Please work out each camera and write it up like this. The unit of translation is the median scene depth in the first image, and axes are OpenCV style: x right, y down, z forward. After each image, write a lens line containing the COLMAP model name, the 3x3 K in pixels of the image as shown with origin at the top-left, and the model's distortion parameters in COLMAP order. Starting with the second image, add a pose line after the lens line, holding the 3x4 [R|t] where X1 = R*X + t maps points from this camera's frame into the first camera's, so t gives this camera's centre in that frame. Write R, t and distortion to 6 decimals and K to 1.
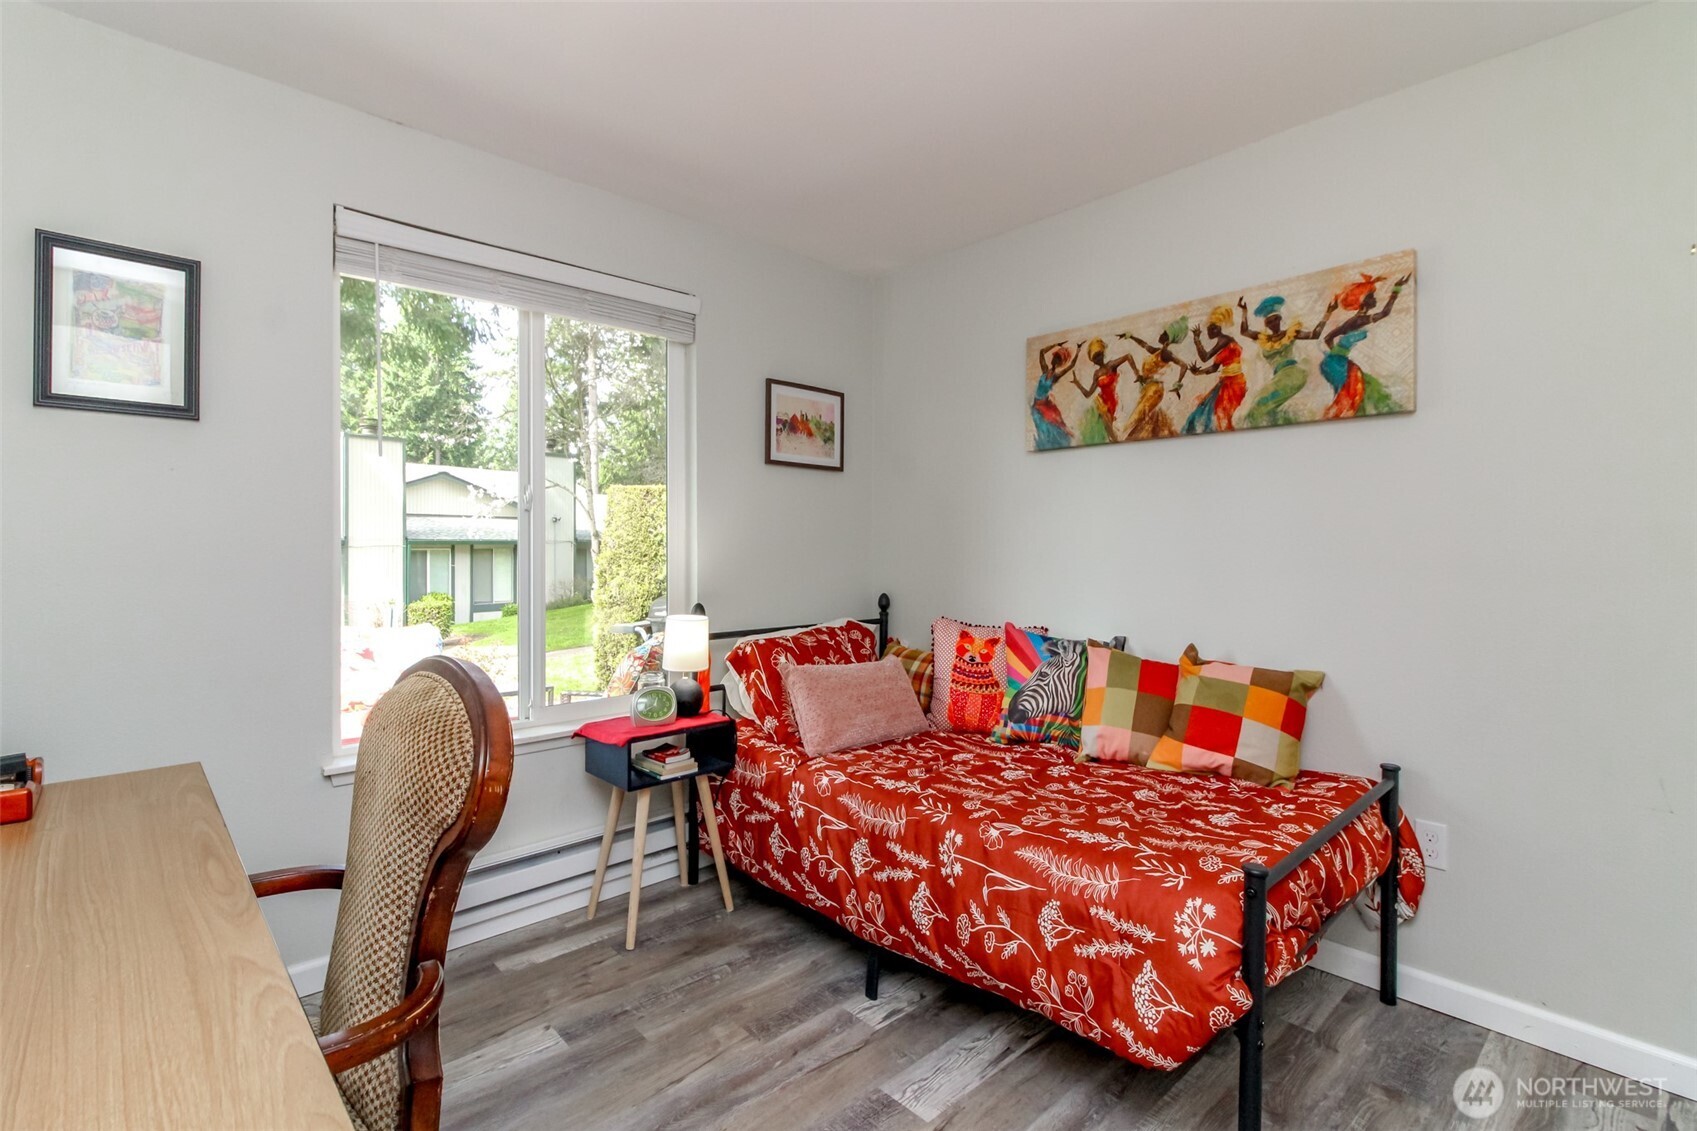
lens RADIAL K [[782.1, 0, 841.8], [0, 782.1, 554.2], [0, 0, 1]] dist [0.008343, -0.006956]
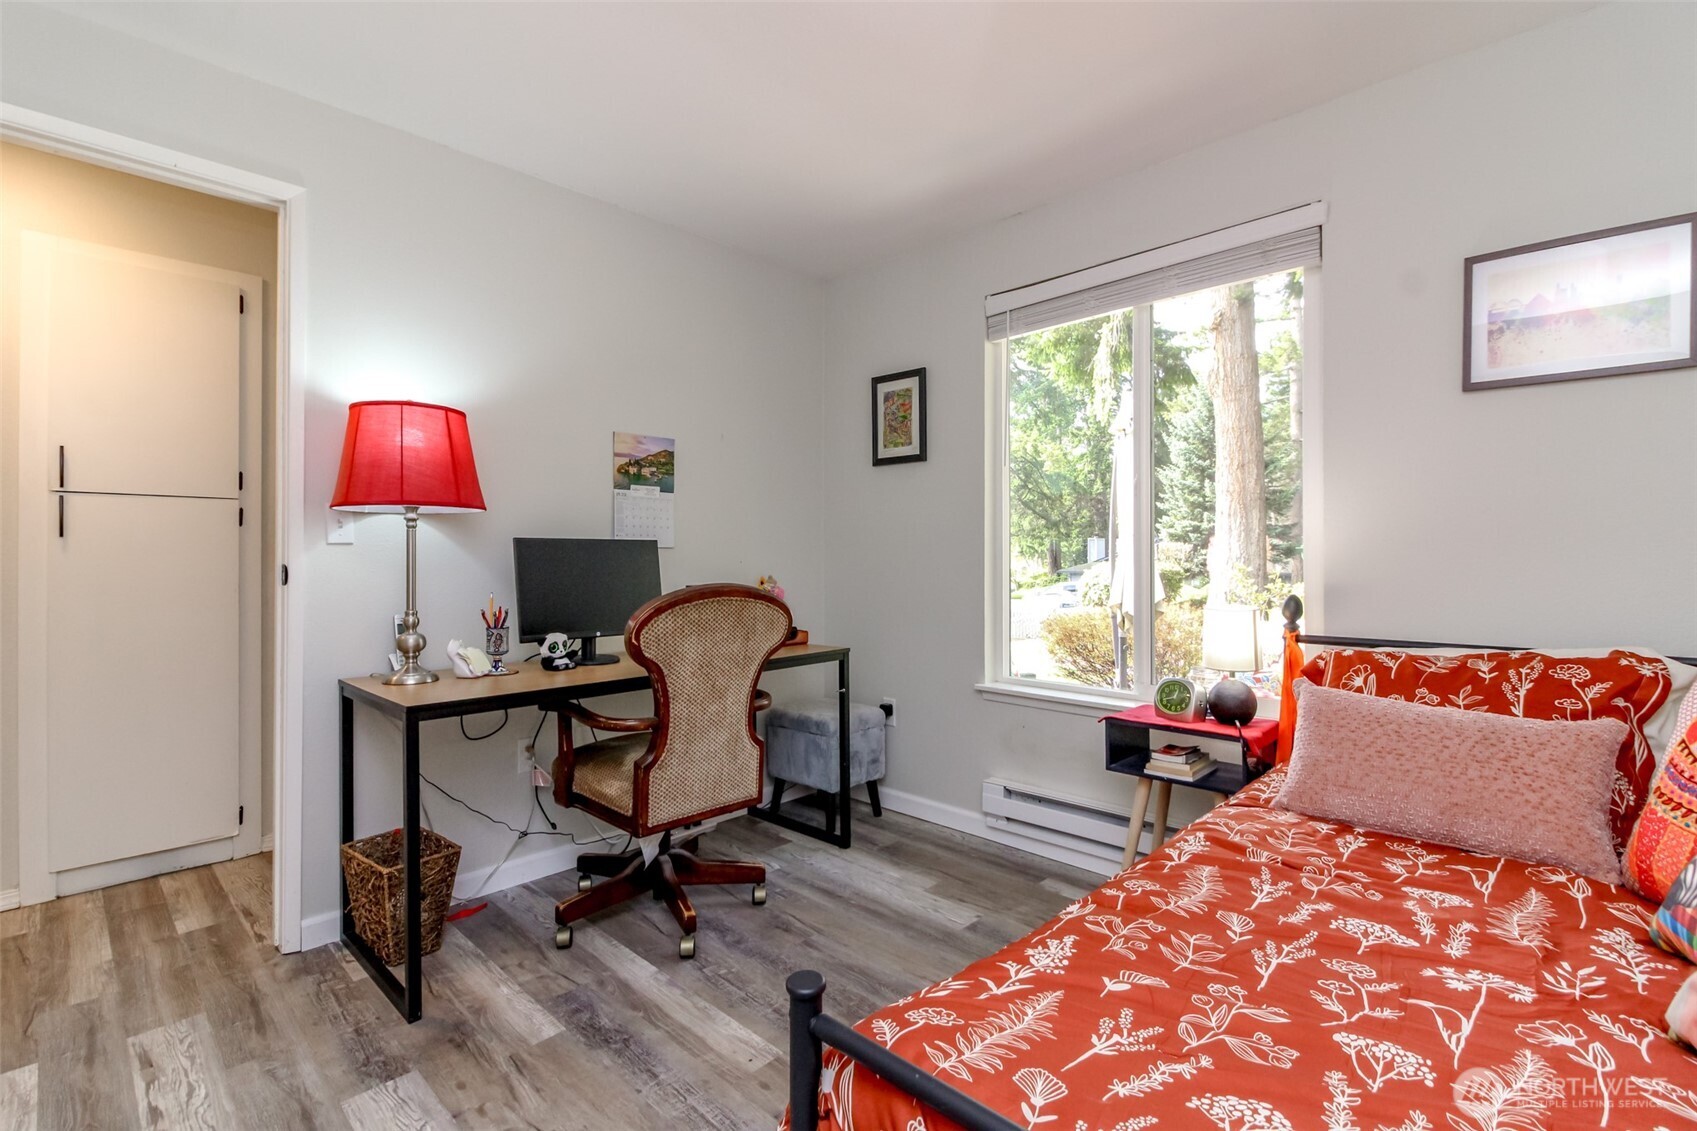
lens RADIAL K [[782.1, 0, 842.8], [0, 782.1, 568.5], [0, 0, 1]] dist [0.008343, -0.006956]
pose [[0.052089, 0.013063, -0.998557, 0.775077], [-0.002084, 0.999914, 0.012972, 0.034531], [0.998640, 0.001405, 0.052112, 0.662241]]
